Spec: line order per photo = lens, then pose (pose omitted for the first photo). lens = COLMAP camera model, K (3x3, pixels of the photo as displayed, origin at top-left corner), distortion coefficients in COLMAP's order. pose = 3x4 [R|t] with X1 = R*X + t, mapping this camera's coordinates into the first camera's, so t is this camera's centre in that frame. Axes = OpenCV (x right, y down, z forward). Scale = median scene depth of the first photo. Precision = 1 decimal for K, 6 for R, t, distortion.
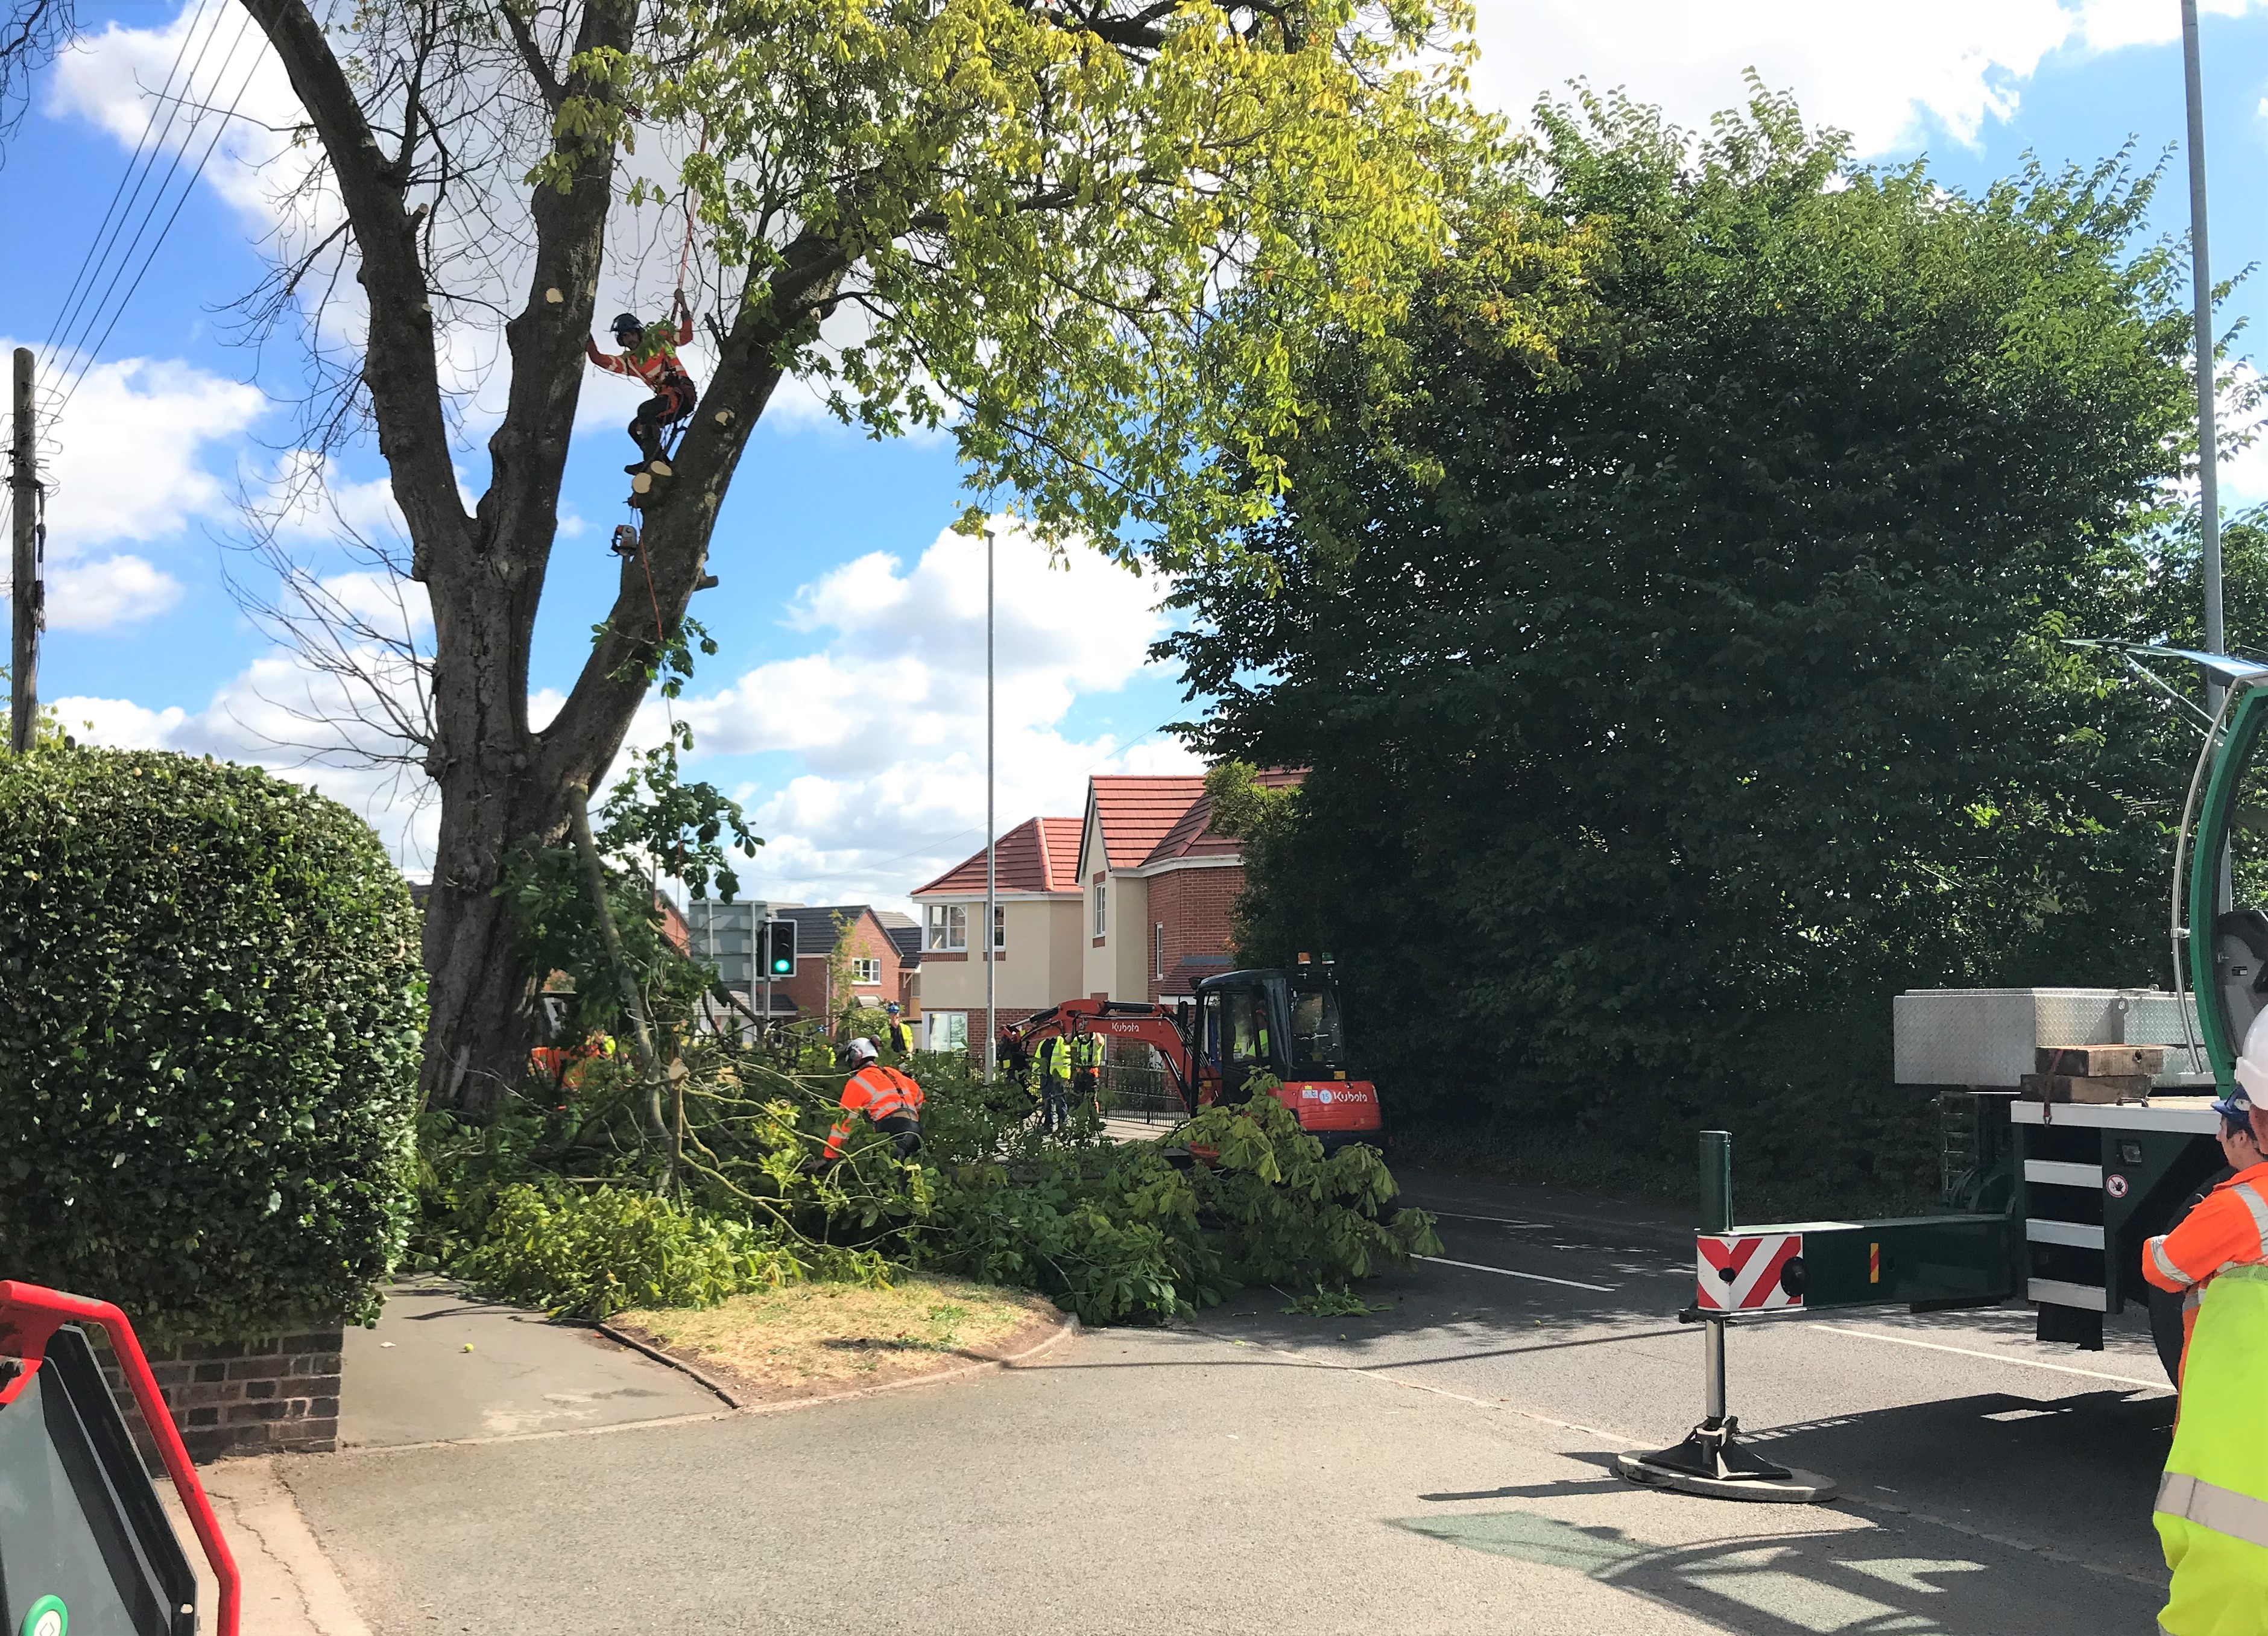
lens RADIAL K [[2006.2, 0, 1052.6], [0, 2006.2, 912.0], [0, 0, 1]] dist [0.046128, -0.053961]
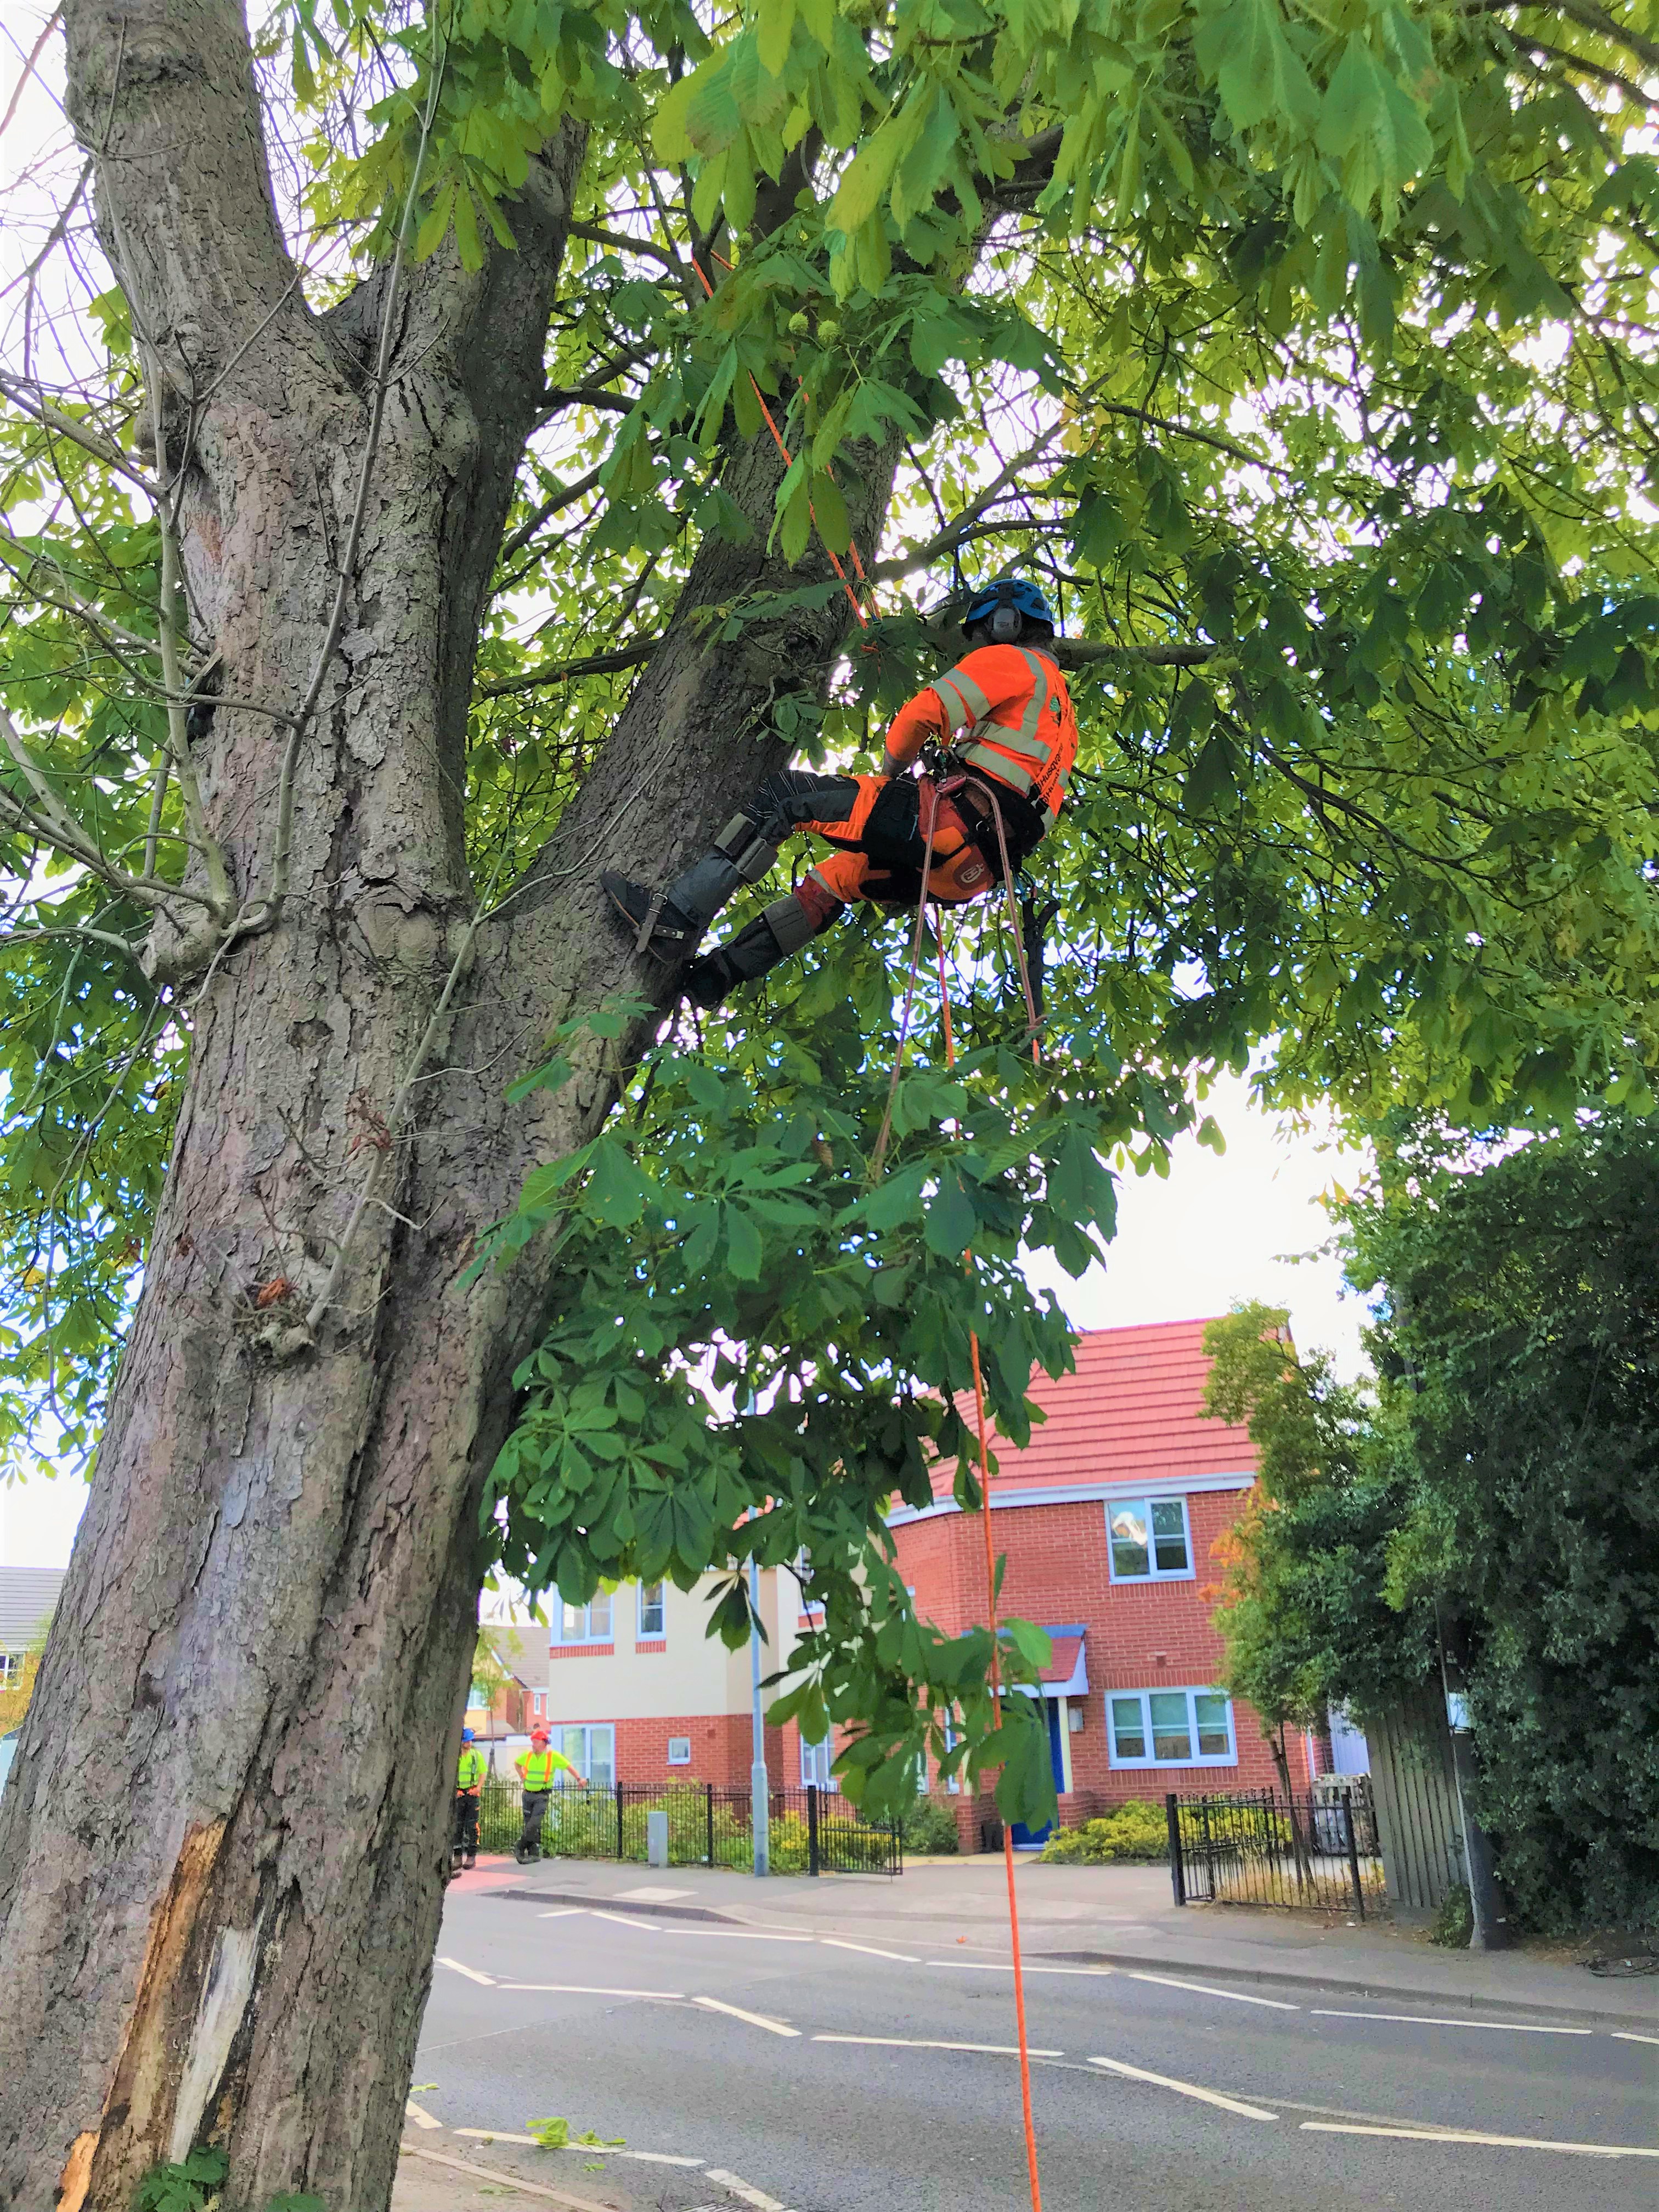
lens RADIAL K [[1834.3, 0, 863.9], [0, 1834.3, 1089.4], [0, 0, 1]] dist [0.033460, -0.025777]
pose [[0.981923, 0.018672, 0.188357, -0.255450], [0.033412, 0.962397, -0.269584, 0.027711], [-0.186307, 0.271004, 0.944376, 0.717482]]
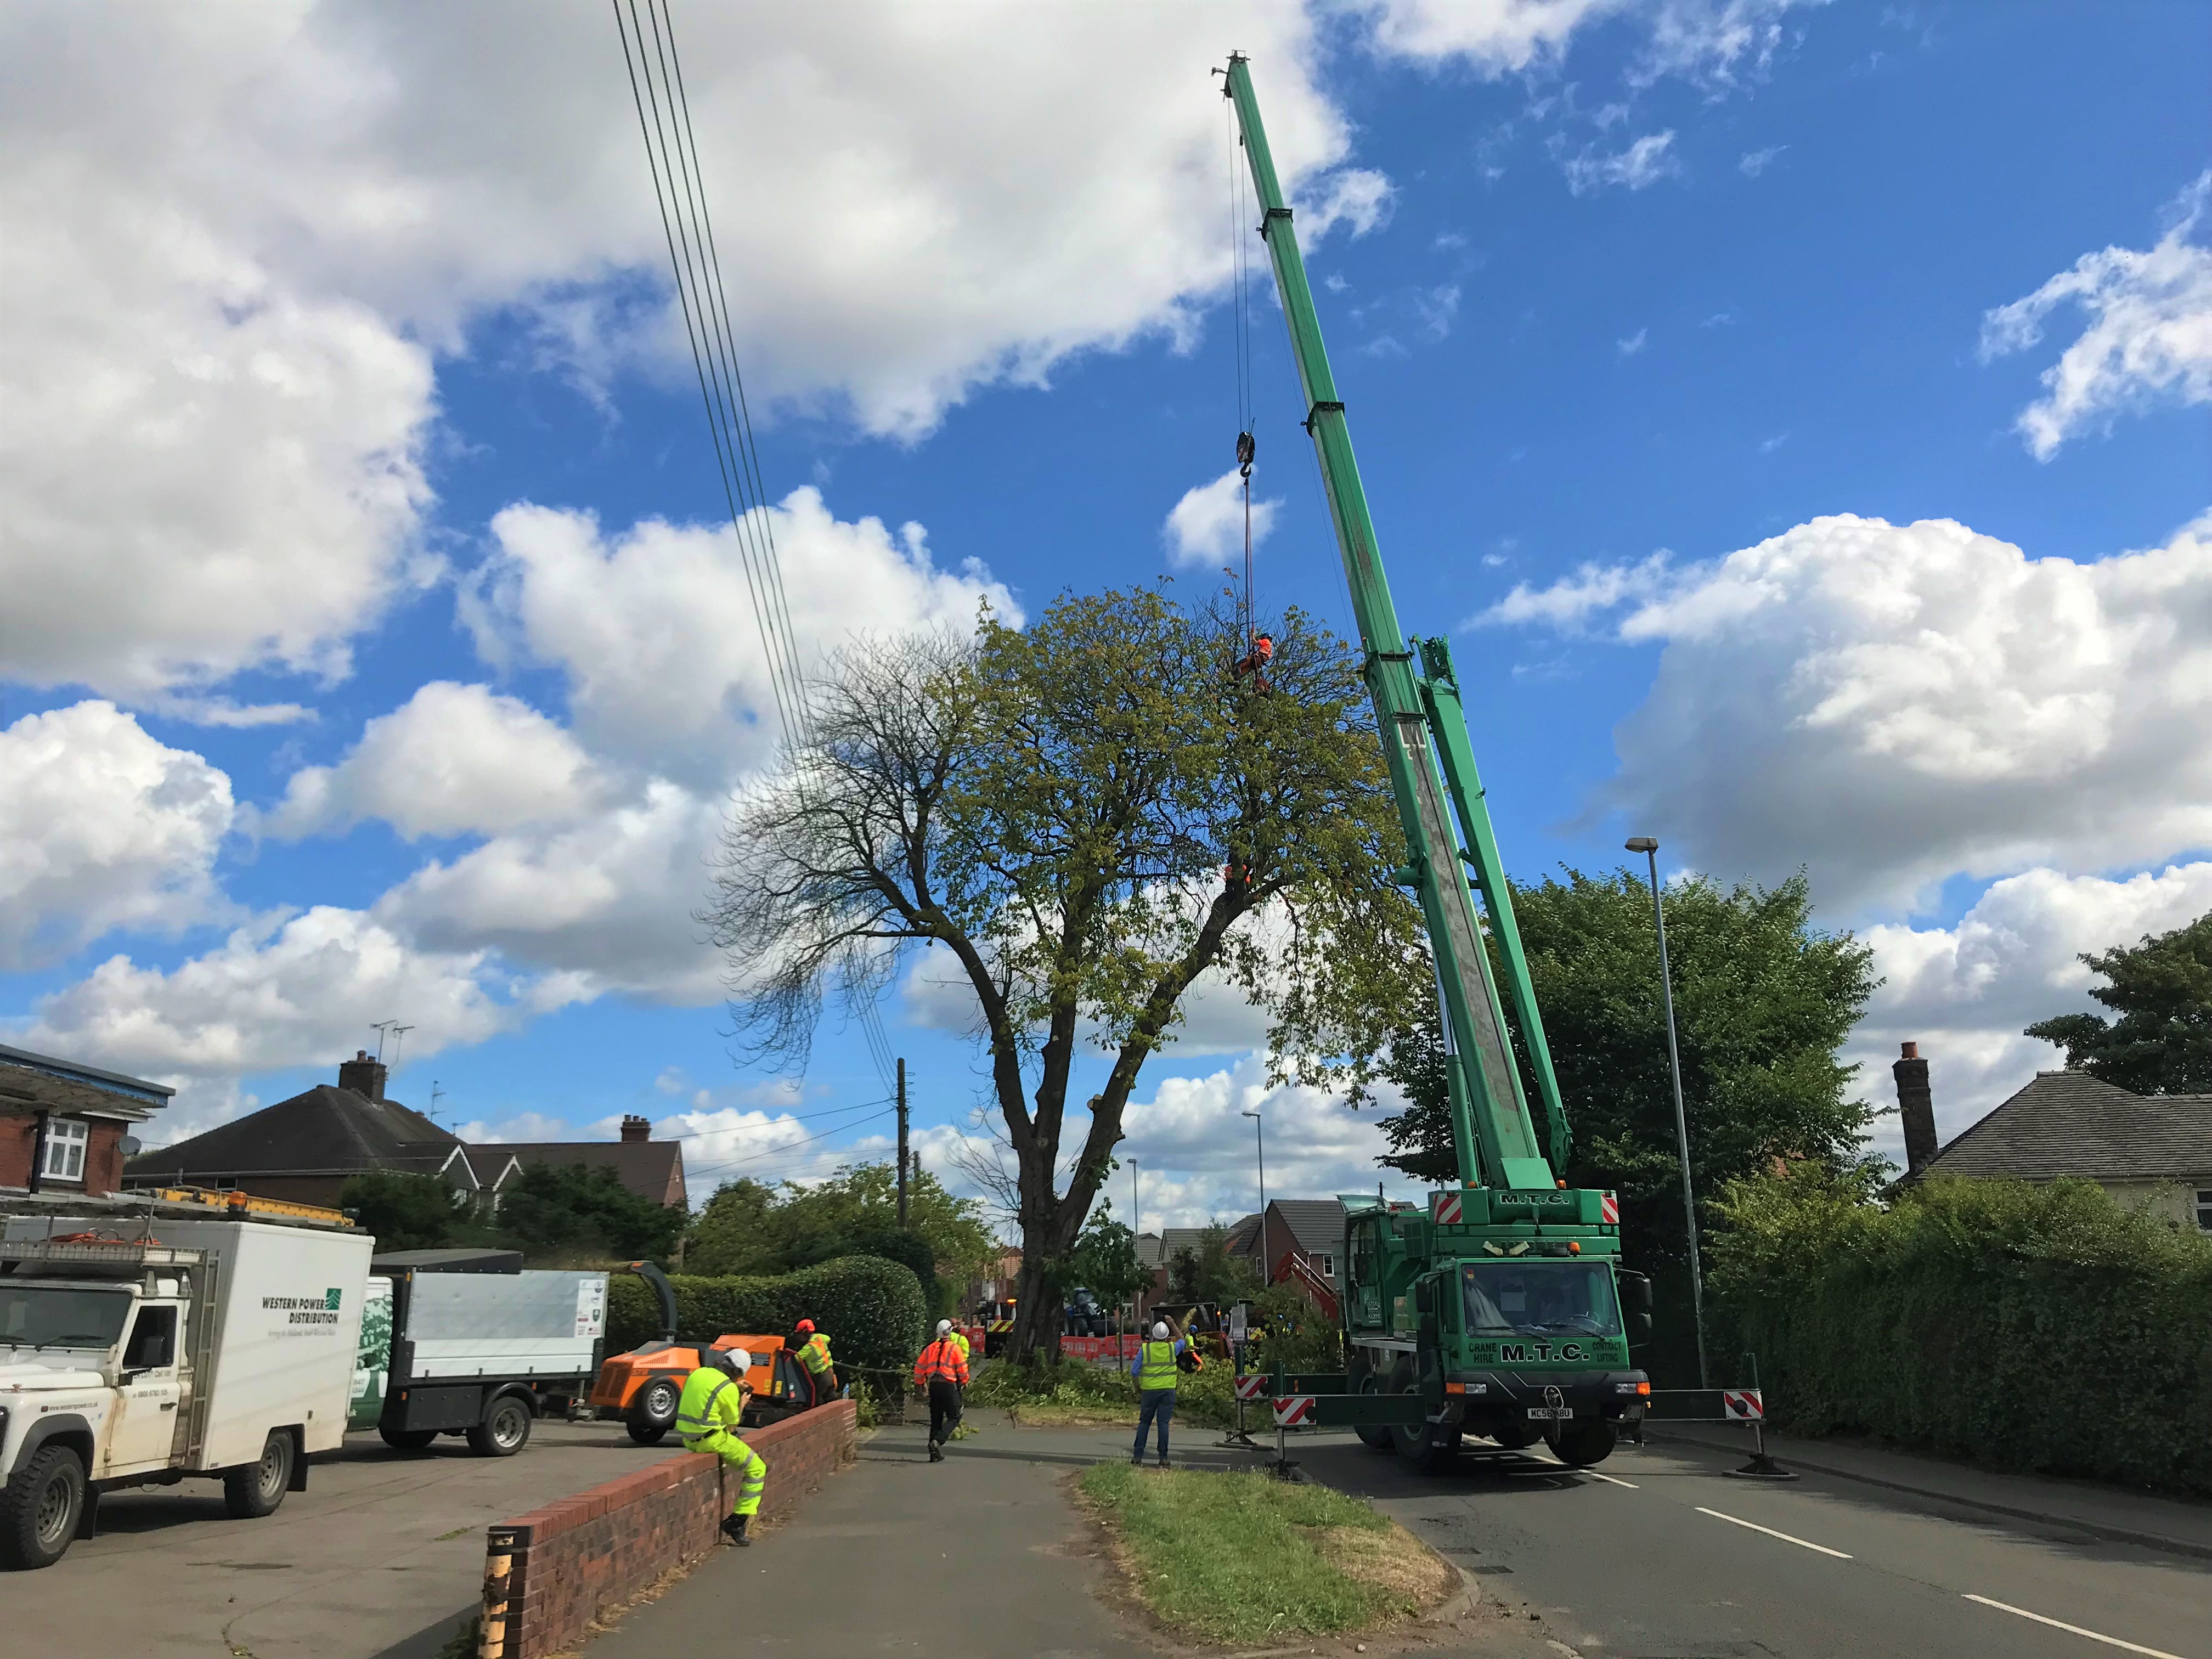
lens RADIAL K [[1834.3, 0, 1085.6], [0, 1834.3, 783.0], [0, 0, 1]] dist [0.033460, -0.025777]
pose [[0.890898, -0.144016, -0.430767, 0.909039], [0.042878, 0.970833, -0.235893, -0.056772], [0.452175, 0.191686, 0.871088, -1.205895]]
